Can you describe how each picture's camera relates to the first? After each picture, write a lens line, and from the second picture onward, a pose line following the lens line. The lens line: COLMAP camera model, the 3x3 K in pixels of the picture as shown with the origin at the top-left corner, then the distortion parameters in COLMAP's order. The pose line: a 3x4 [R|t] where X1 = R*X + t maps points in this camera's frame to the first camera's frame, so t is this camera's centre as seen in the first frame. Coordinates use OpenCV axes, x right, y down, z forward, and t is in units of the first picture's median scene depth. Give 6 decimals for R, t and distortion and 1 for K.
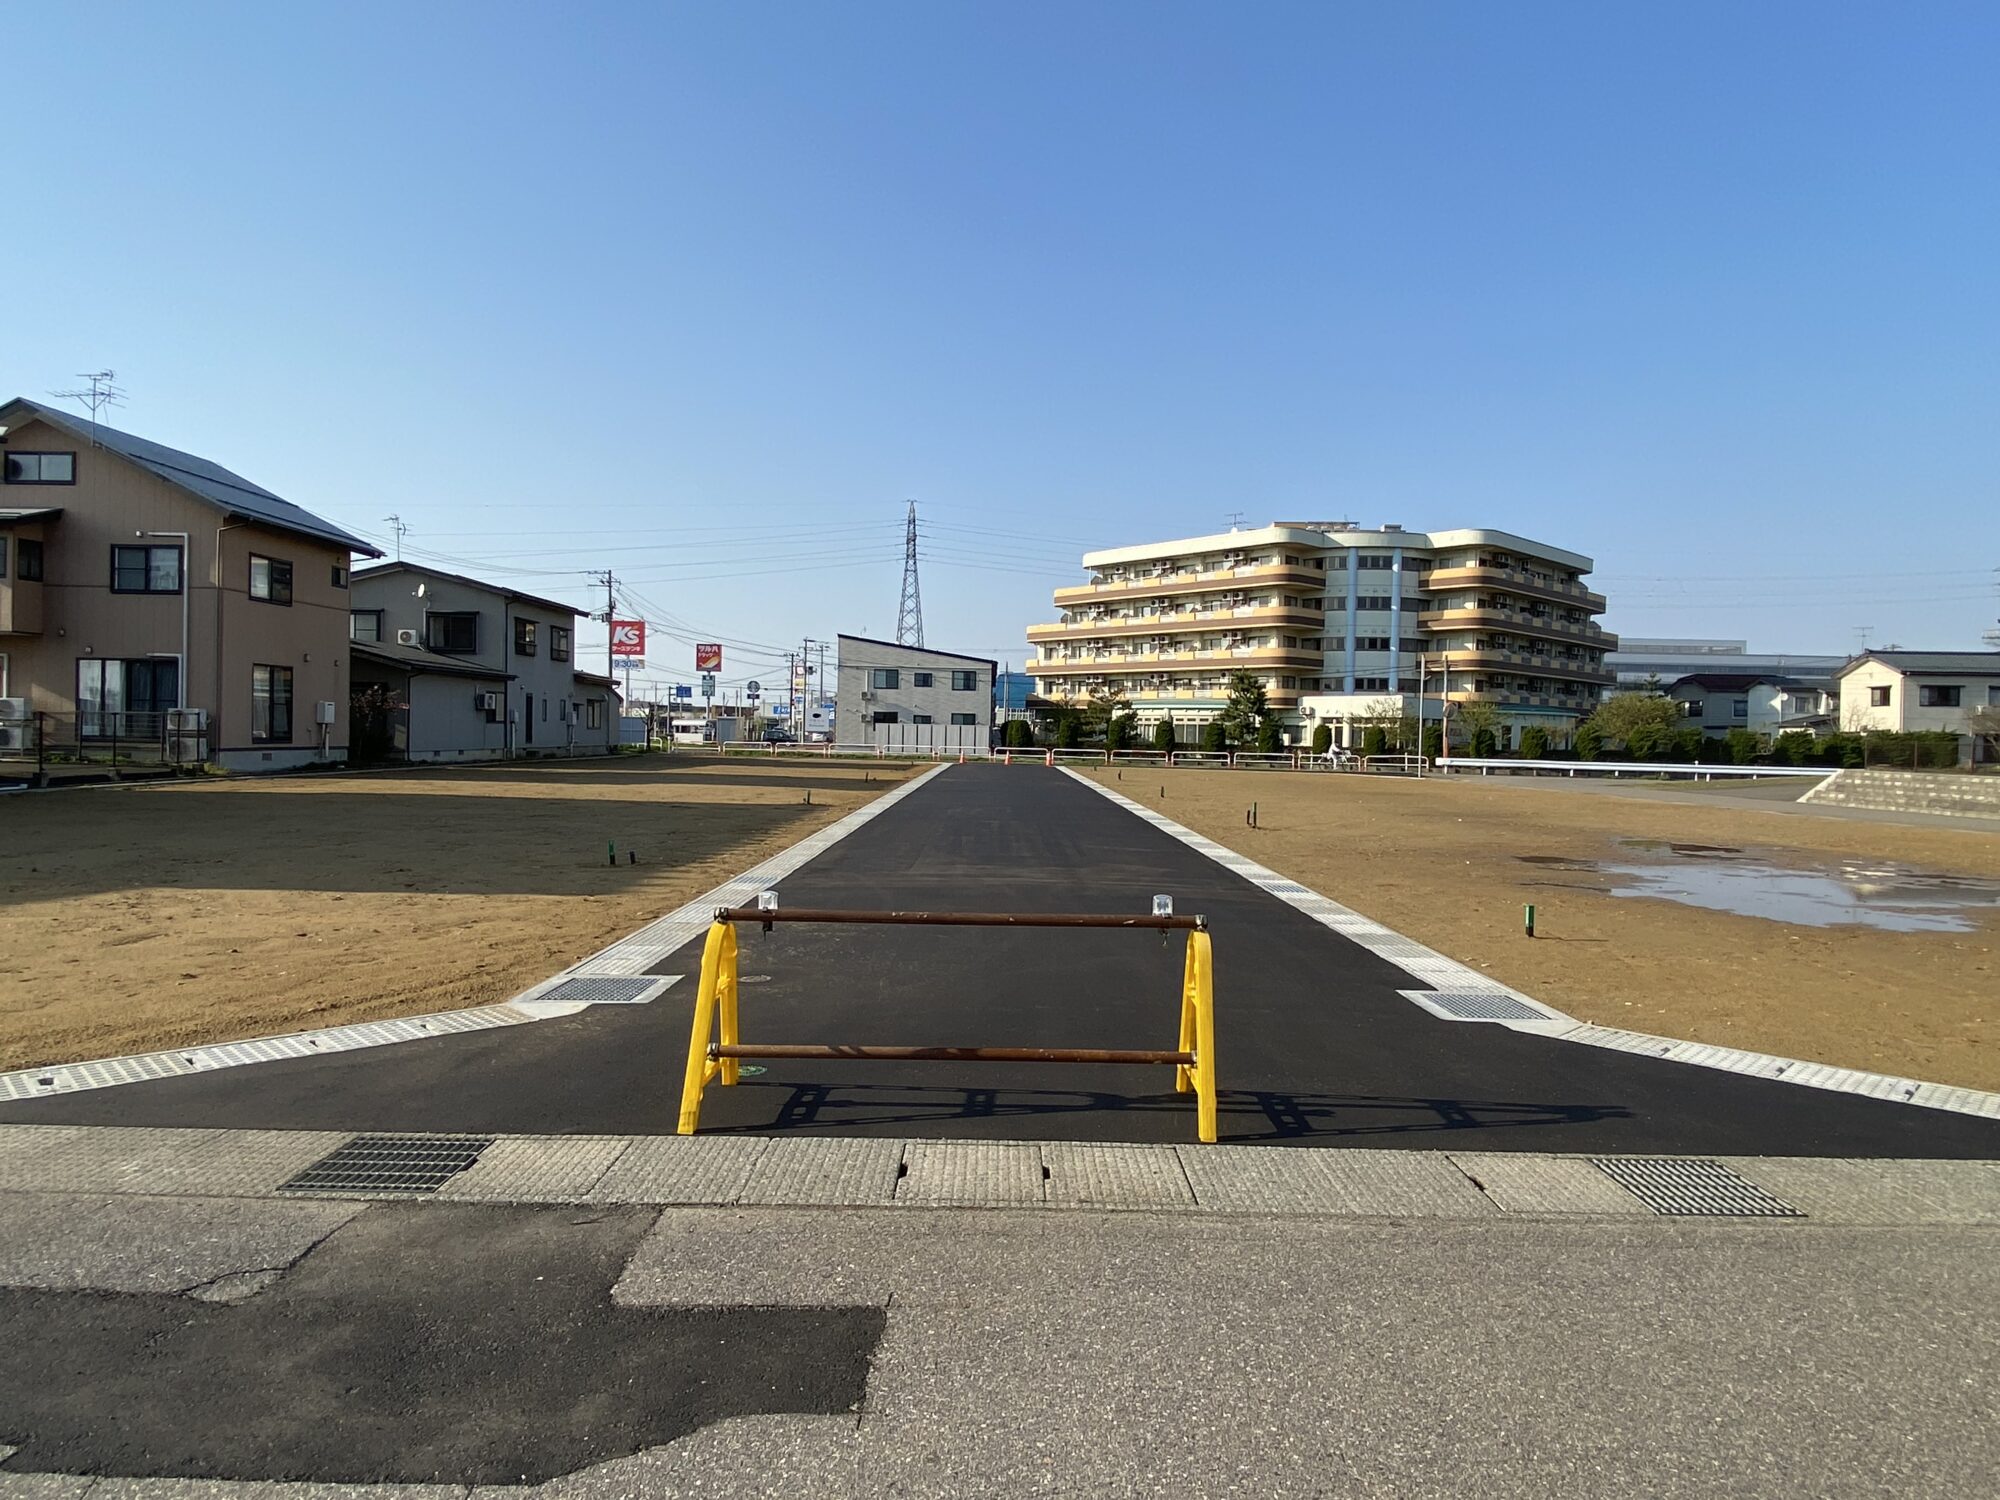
lens RADIAL K [[1171.5, 0, 1004.5], [0, 1171.5, 748.8], [0, 0, 1]] dist [0.022256, -0.023470]
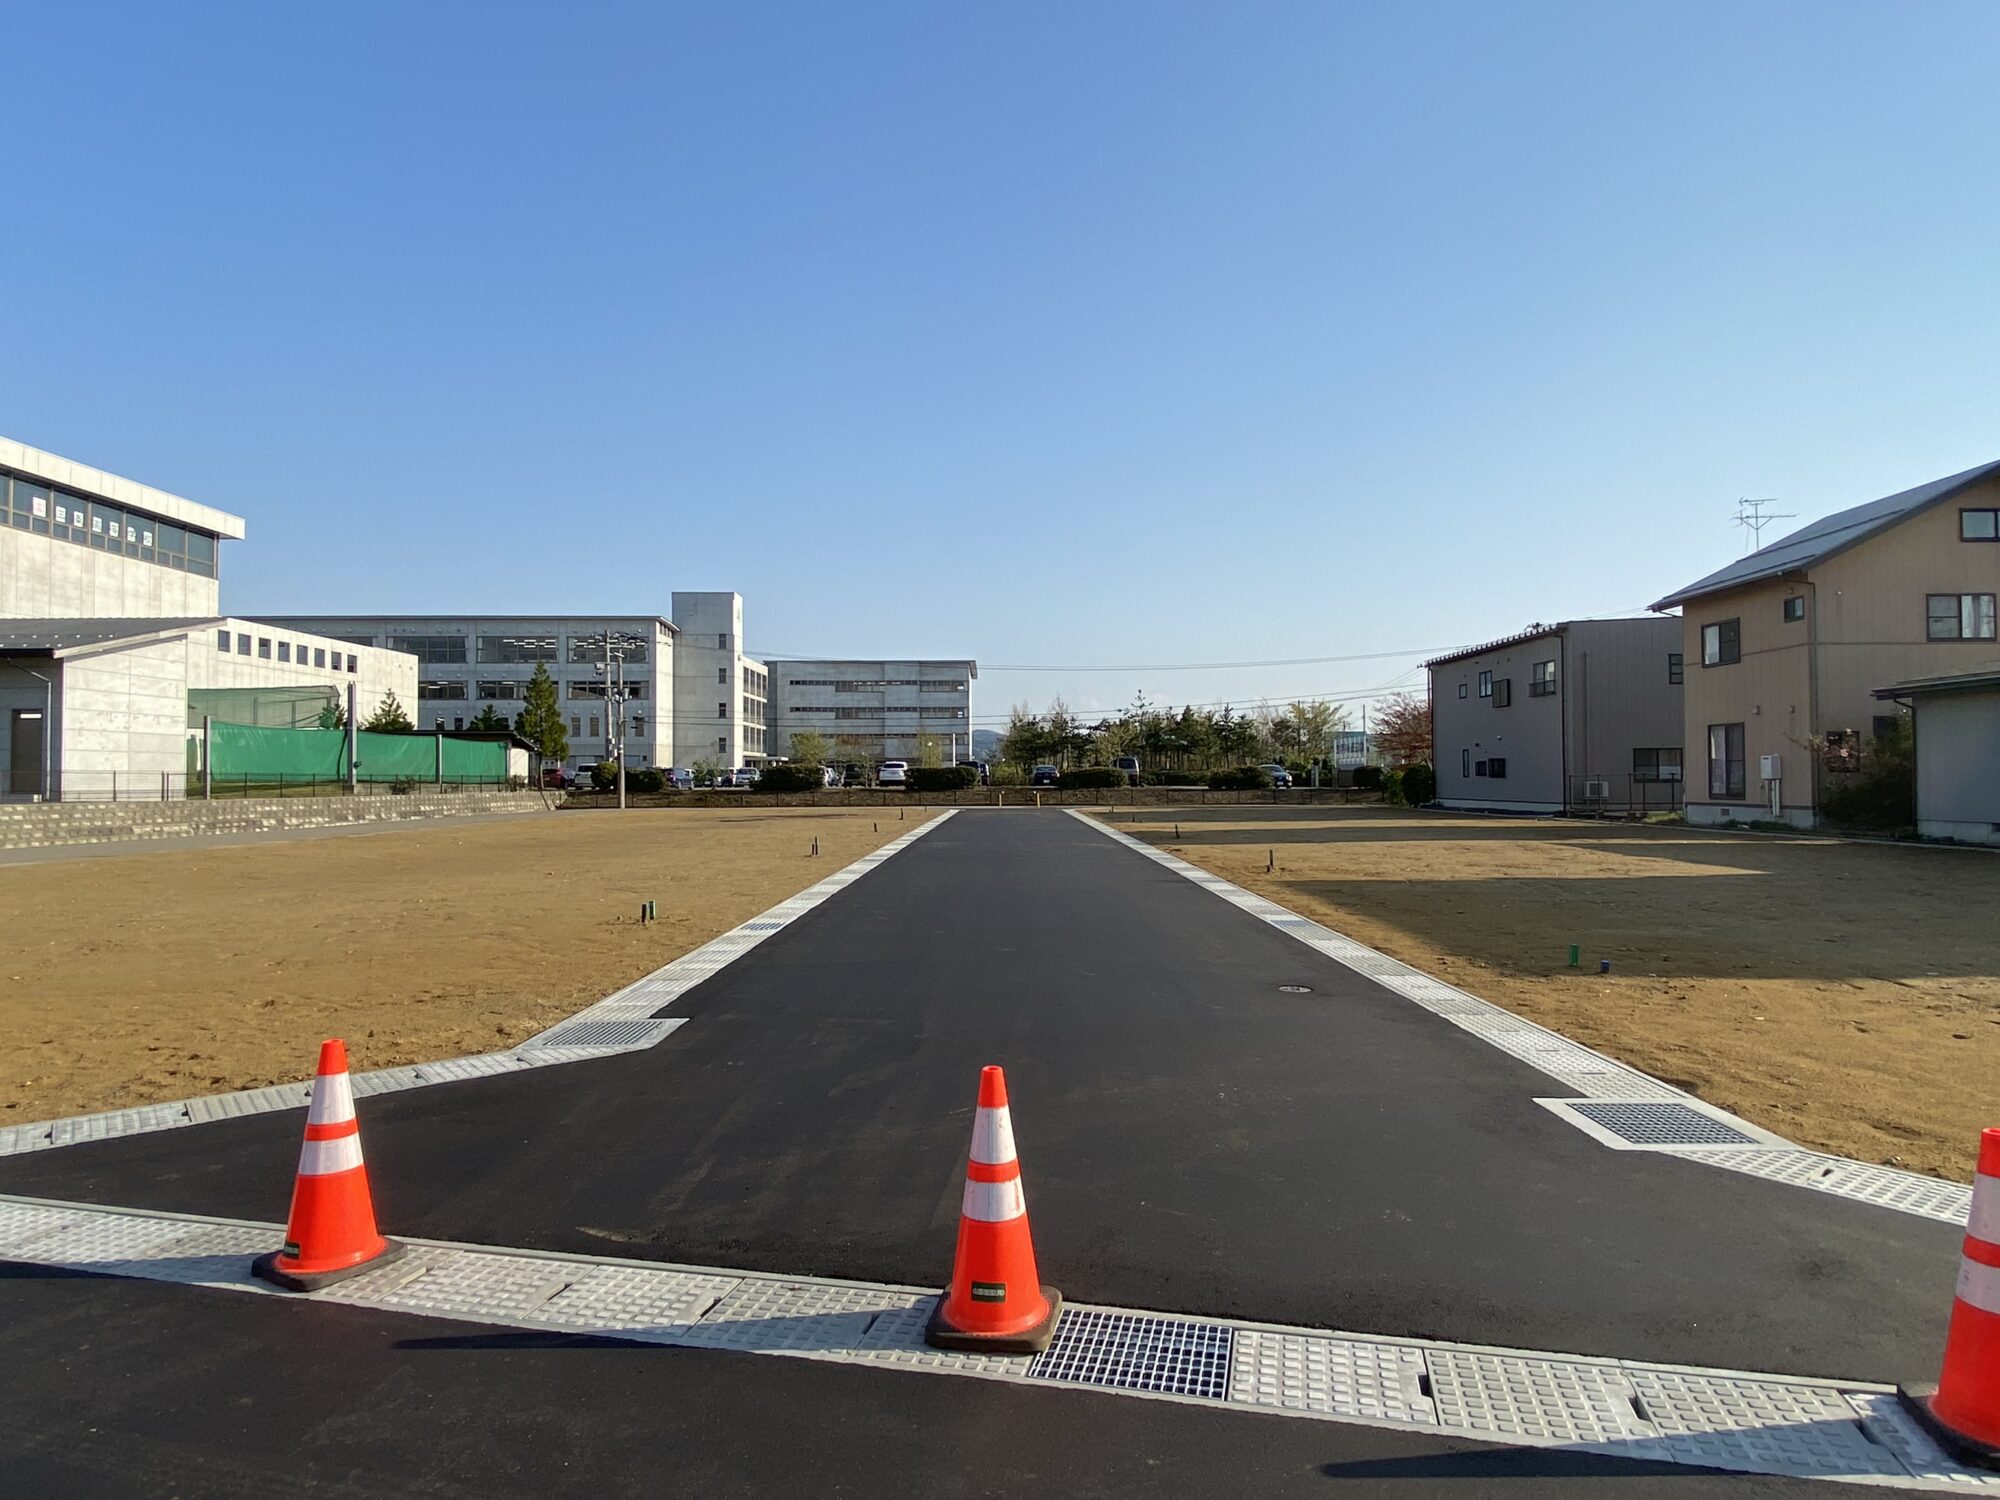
lens RADIAL K [[1171.5, 0, 1004.0], [0, 1171.5, 743.1], [0, 0, 1]] dist [0.022256, -0.023470]
pose [[-0.999782, -0.016407, 0.012952, -0.003262], [-0.016636, 0.999703, -0.017797, -0.009245], [-0.012656, -0.018008, -0.999758, 0.737285]]
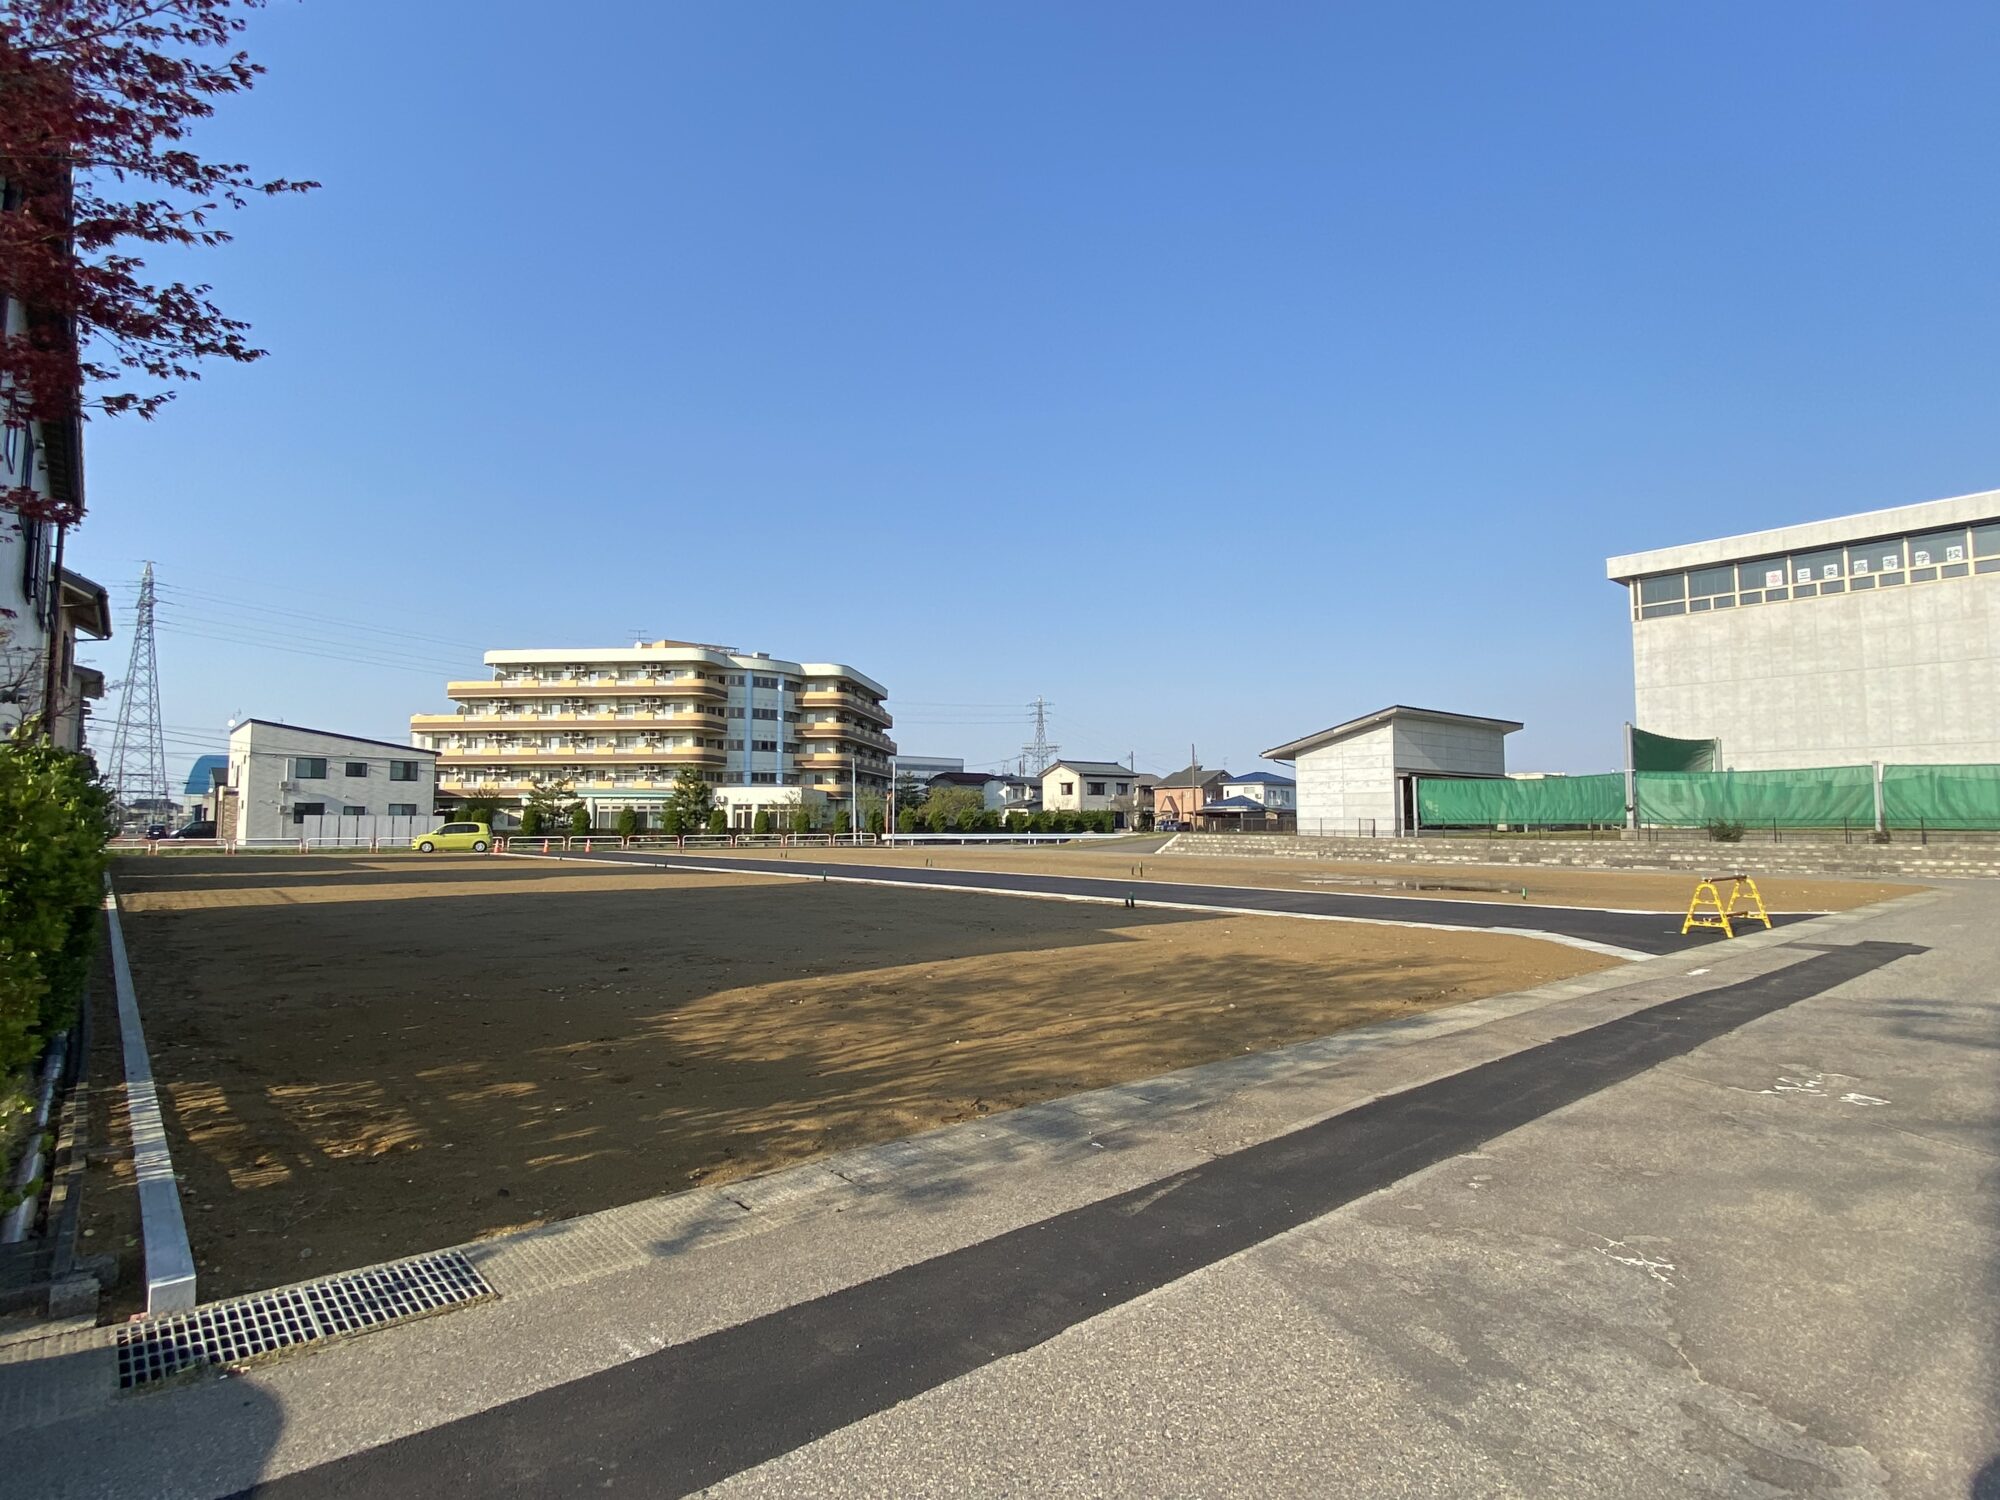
lens RADIAL K [[1011.8, 0, 1013.3], [0, 1011.8, 760.4], [0, 0, 1]] dist [0.010658, -0.007291]
pose [[0.750049, 0.020165, 0.661075, -0.208739], [0.022936, 0.998141, -0.056469, -0.005860], [-0.660984, 0.057518, 0.748192, 0.004914]]
